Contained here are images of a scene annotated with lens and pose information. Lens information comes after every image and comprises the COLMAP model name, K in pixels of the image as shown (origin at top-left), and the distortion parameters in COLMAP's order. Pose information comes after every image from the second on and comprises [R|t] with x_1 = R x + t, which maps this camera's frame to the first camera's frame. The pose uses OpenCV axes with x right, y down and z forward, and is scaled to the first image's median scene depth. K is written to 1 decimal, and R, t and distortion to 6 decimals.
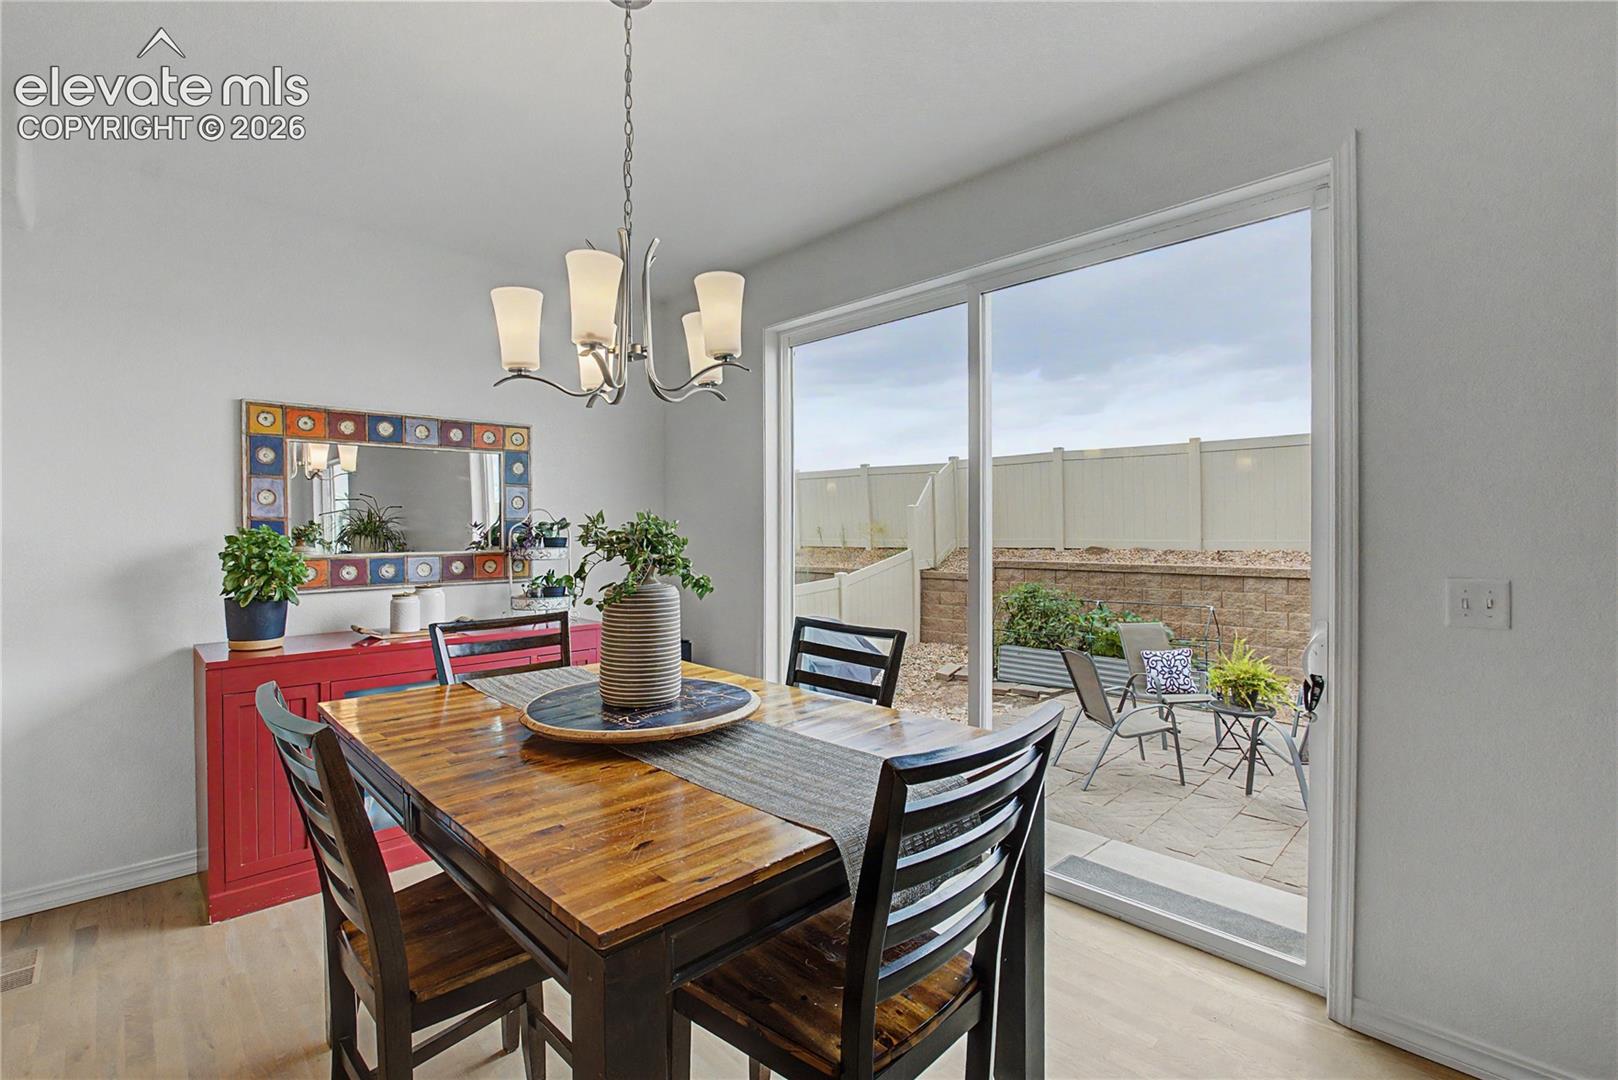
lens RADIAL K [[736.6, 0, 817.4], [0, 736.6, 530.8], [0, 0, 1]] dist [-0.019073, 0.002239]
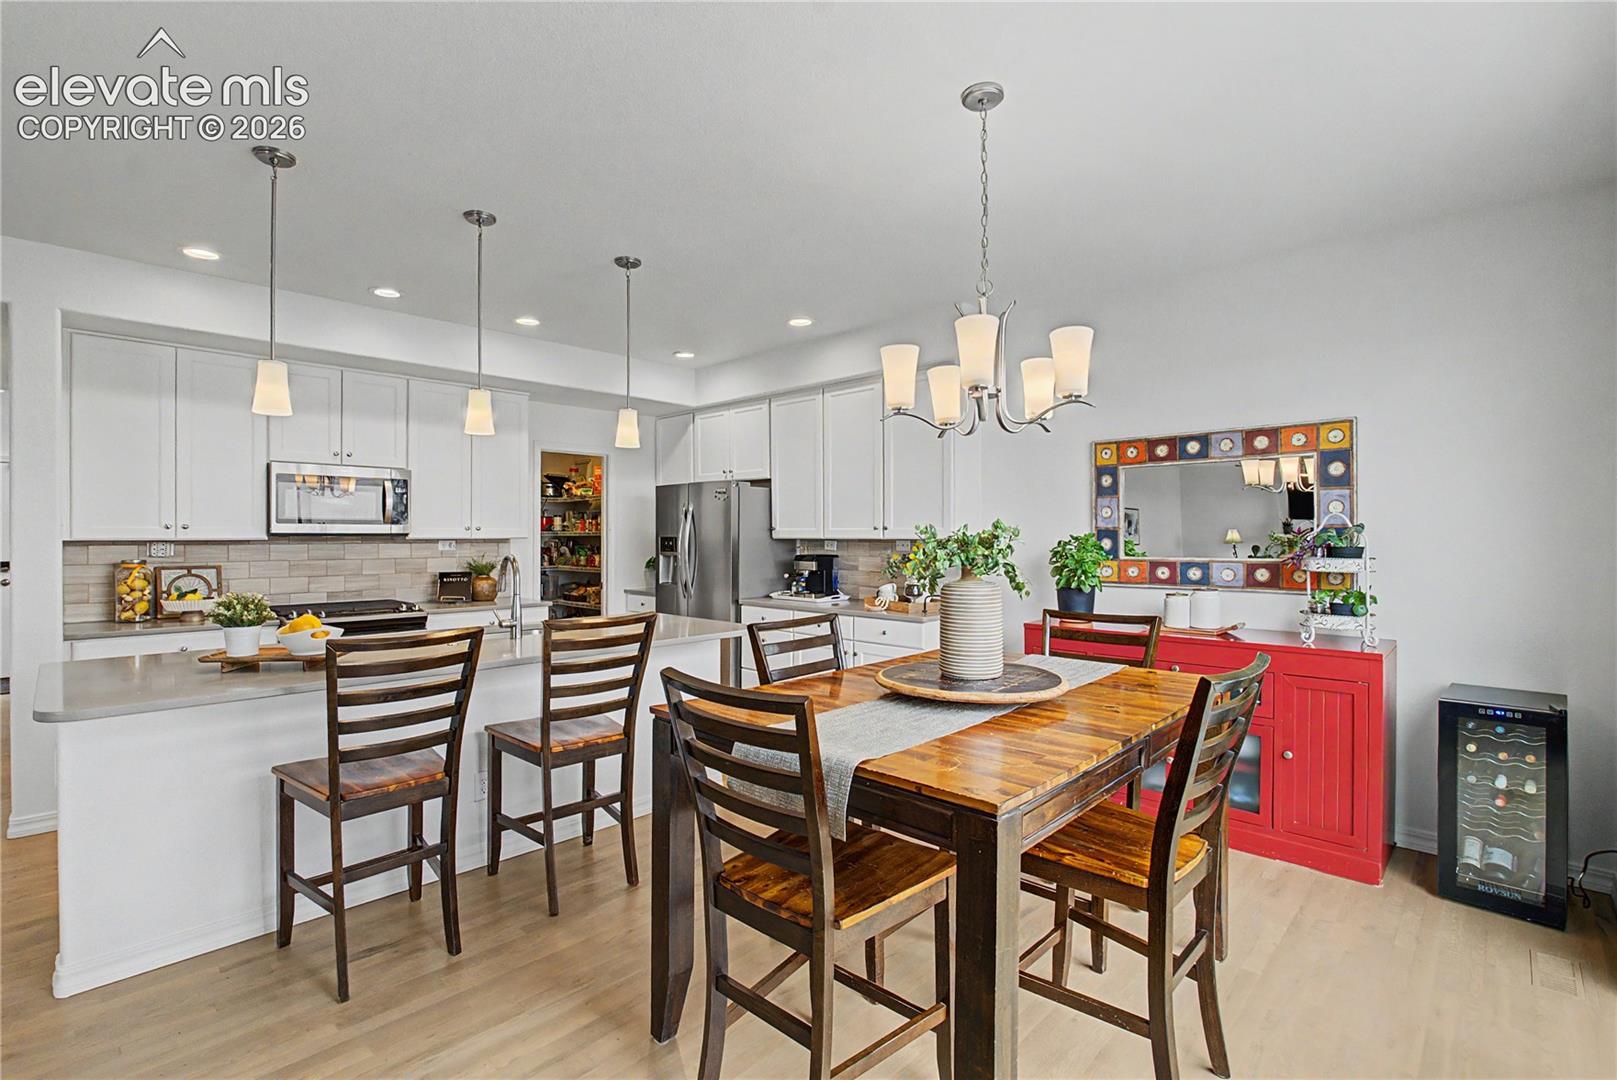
lens RADIAL K [[736.1, 0, 803.2], [0, 736.1, 538.6], [0, 0, 1]] dist [-0.019073, 0.002239]
pose [[0.024512, 0.002006, -0.999698, 0.513906], [-0.008521, 0.999962, 0.001797, 0.004194], [0.999663, 0.008474, 0.024528, 0.371169]]
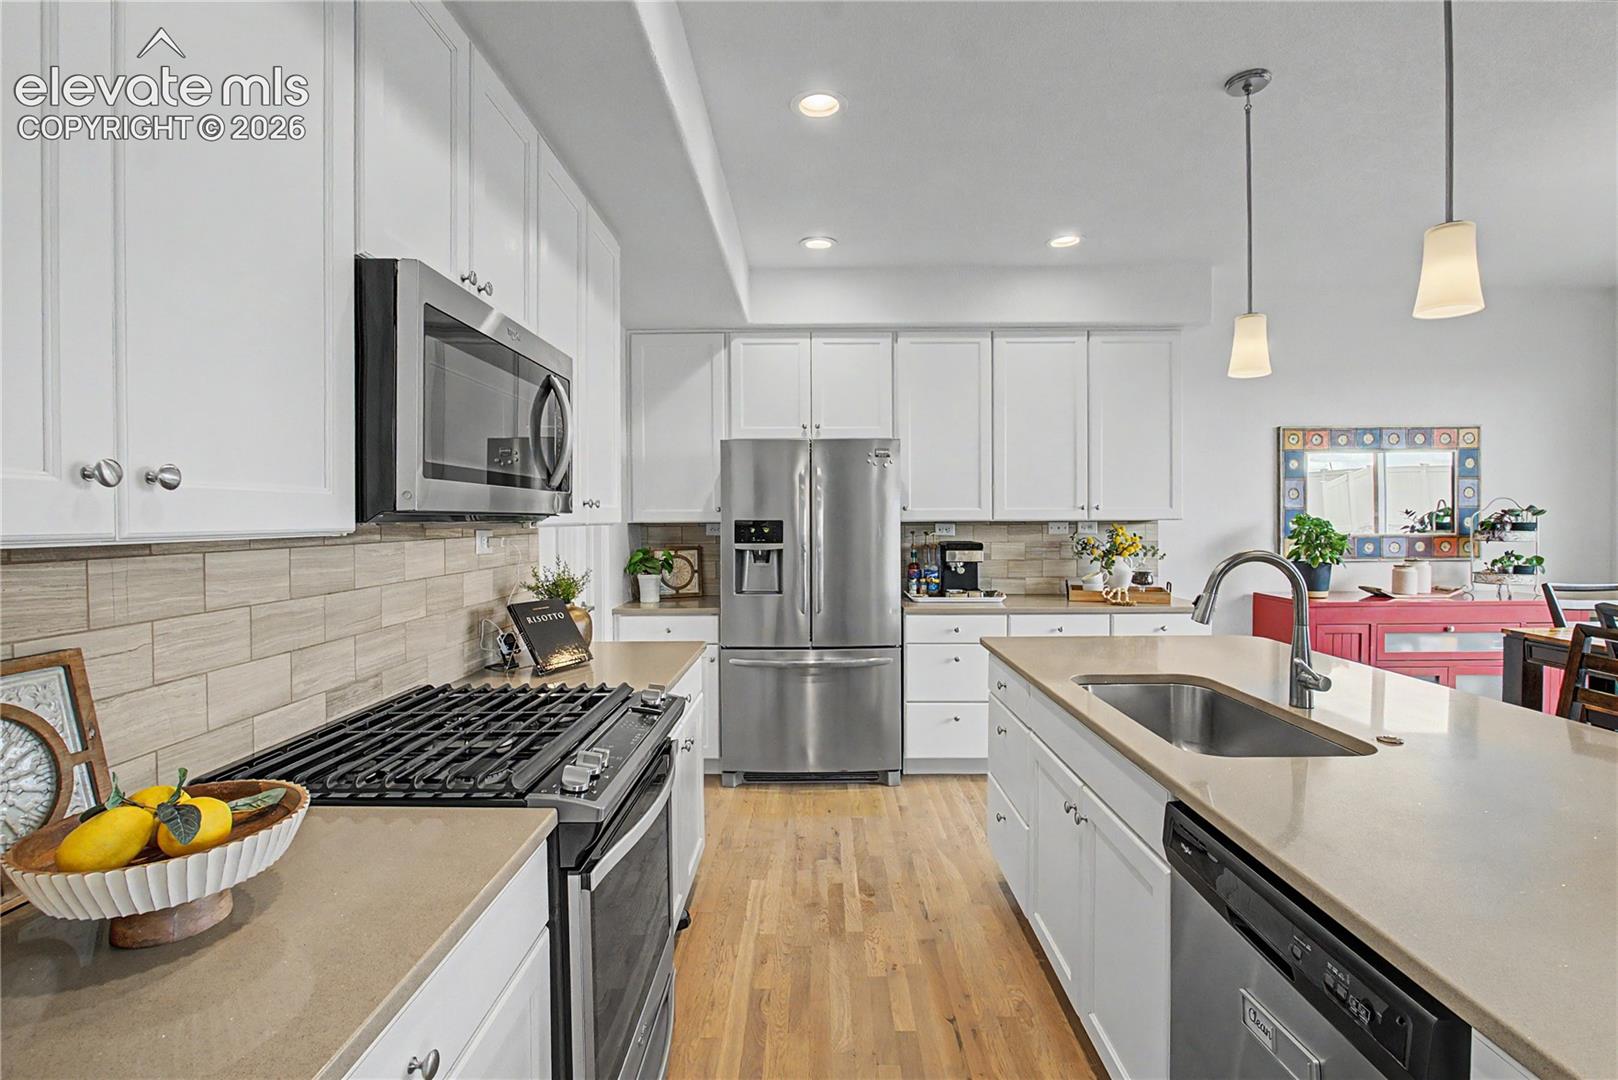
lens RADIAL K [[736.6, 0, 811.6], [0, 736.6, 527.3], [0, 0, 1]] dist [-0.019073, 0.002239]
pose [[0.702065, 0.004643, -0.712098, -0.357350], [0.000527, 0.999975, 0.007040, 0.008783], [0.712113, -0.005318, 0.702045, -0.614706]]
